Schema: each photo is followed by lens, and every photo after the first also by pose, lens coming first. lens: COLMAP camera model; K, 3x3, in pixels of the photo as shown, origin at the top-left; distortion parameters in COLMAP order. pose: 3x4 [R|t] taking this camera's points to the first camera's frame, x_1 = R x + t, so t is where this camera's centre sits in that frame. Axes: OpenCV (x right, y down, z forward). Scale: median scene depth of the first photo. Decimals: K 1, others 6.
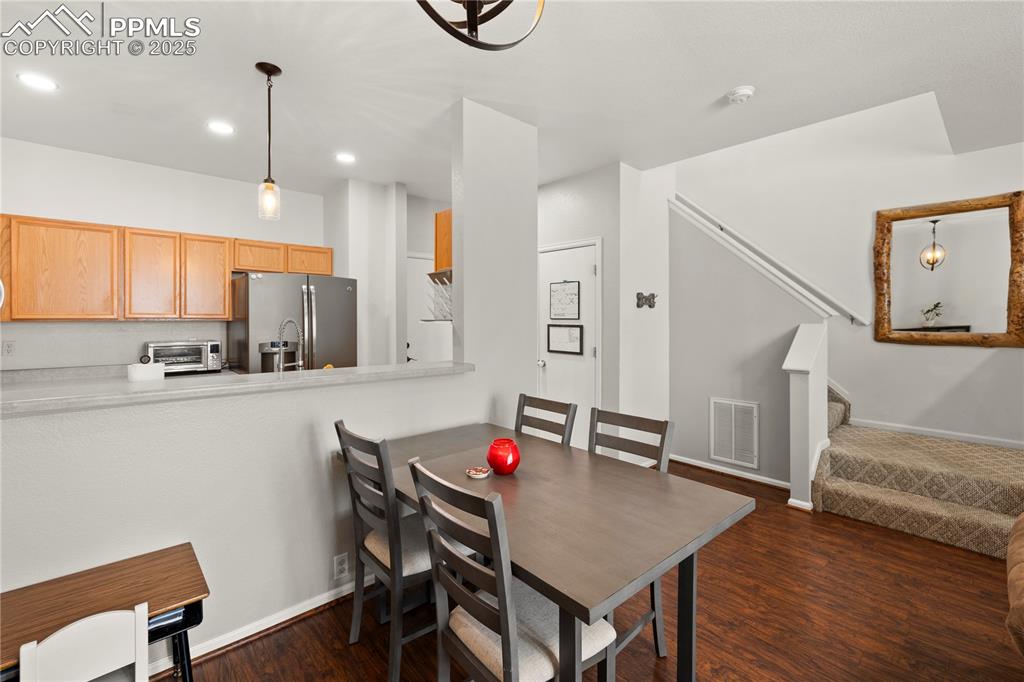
lens RADIAL K [[441.2, 0, 507.6], [0, 441.2, 322.2], [0, 0, 1]] dist [-0.001640, -0.000124]
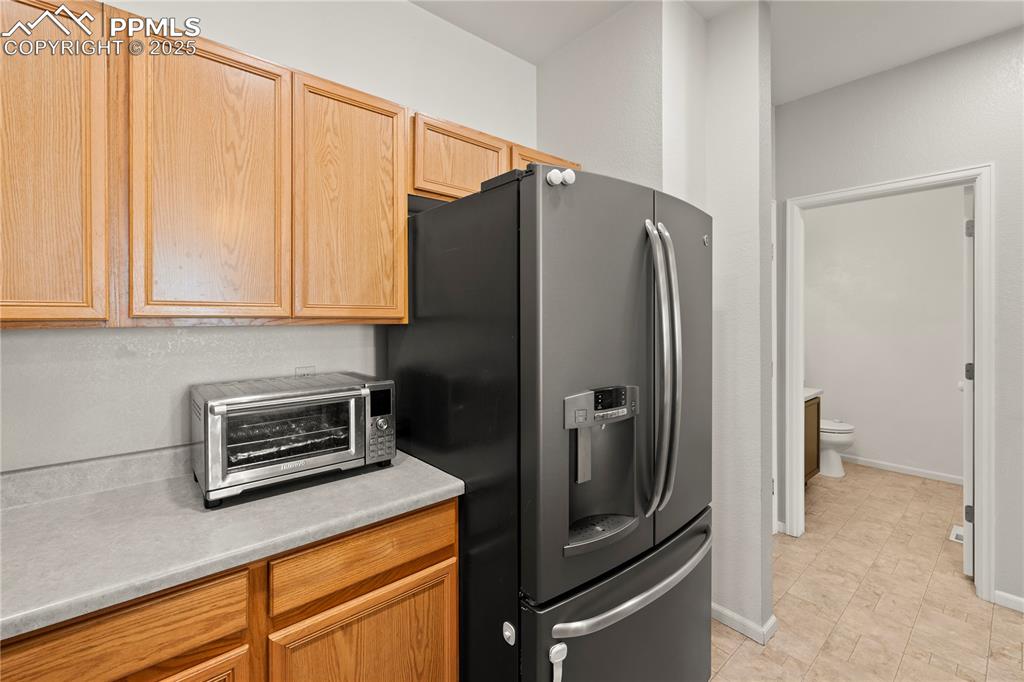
lens RADIAL K [[440.7, 0, 506.5], [0, 440.7, 317.1], [0, 0, 1]] dist [0.001537, -0.000084]
pose [[0.999942, -0.004552, -0.009782, -0.558666], [0.004486, 0.999967, -0.006750, -0.005948], [0.009813, 0.006706, 0.999929, 0.643025]]
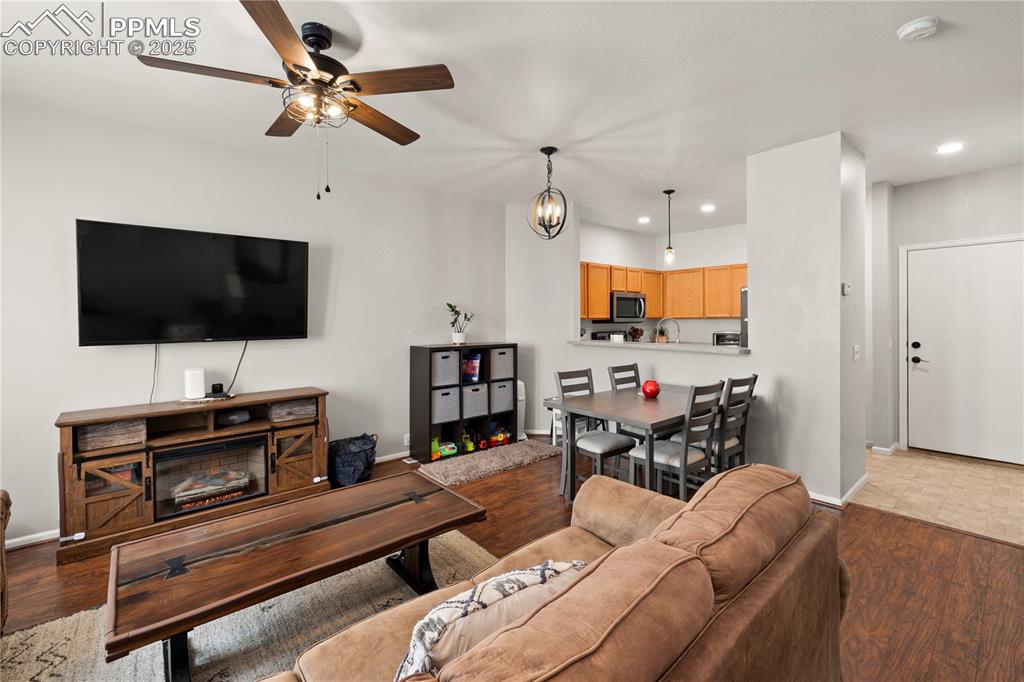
lens RADIAL K [[441.2, 0, 507.6], [0, 441.2, 322.2], [0, 0, 1]] dist [-0.001640, -0.000124]
pose [[-0.018527, 0.006889, -0.999805, 0.895937], [-0.000959, 0.999976, 0.006908, -0.000009], [0.999828, 0.001087, -0.018520, 0.191943]]
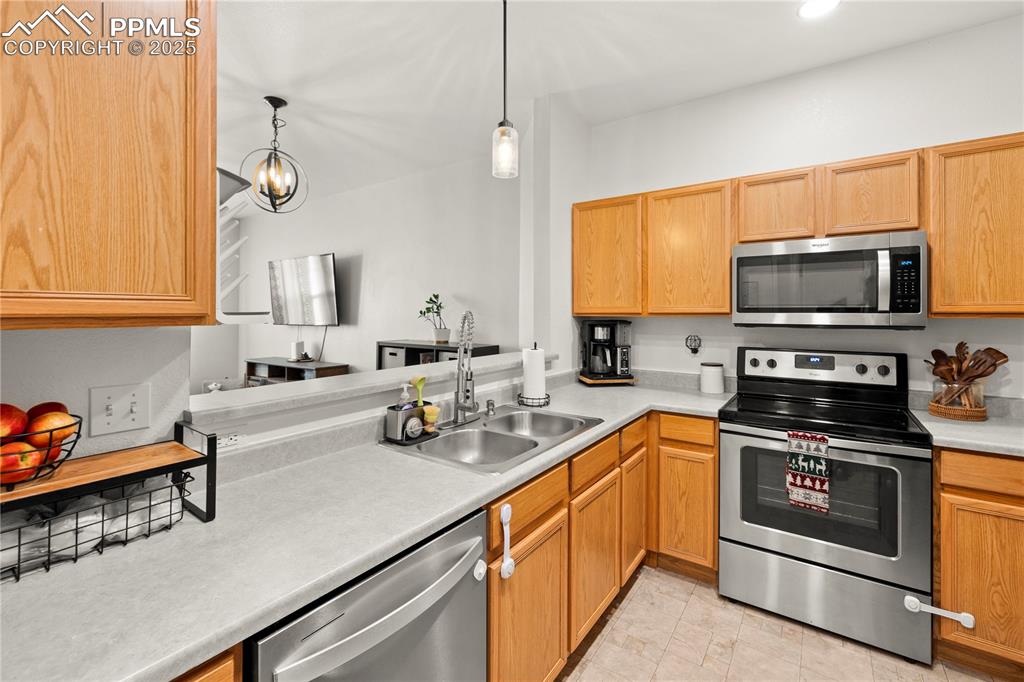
lens RADIAL K [[440.7, 0, 513.9], [0, 440.7, 305.7], [0, 0, 1]] dist [0.001357, 0.000251]
pose [[-0.973702, -0.008152, -0.227678, -0.241621], [-0.005981, 0.999930, -0.010222, -0.006241], [0.227745, -0.008591, -0.973683, 1.060429]]
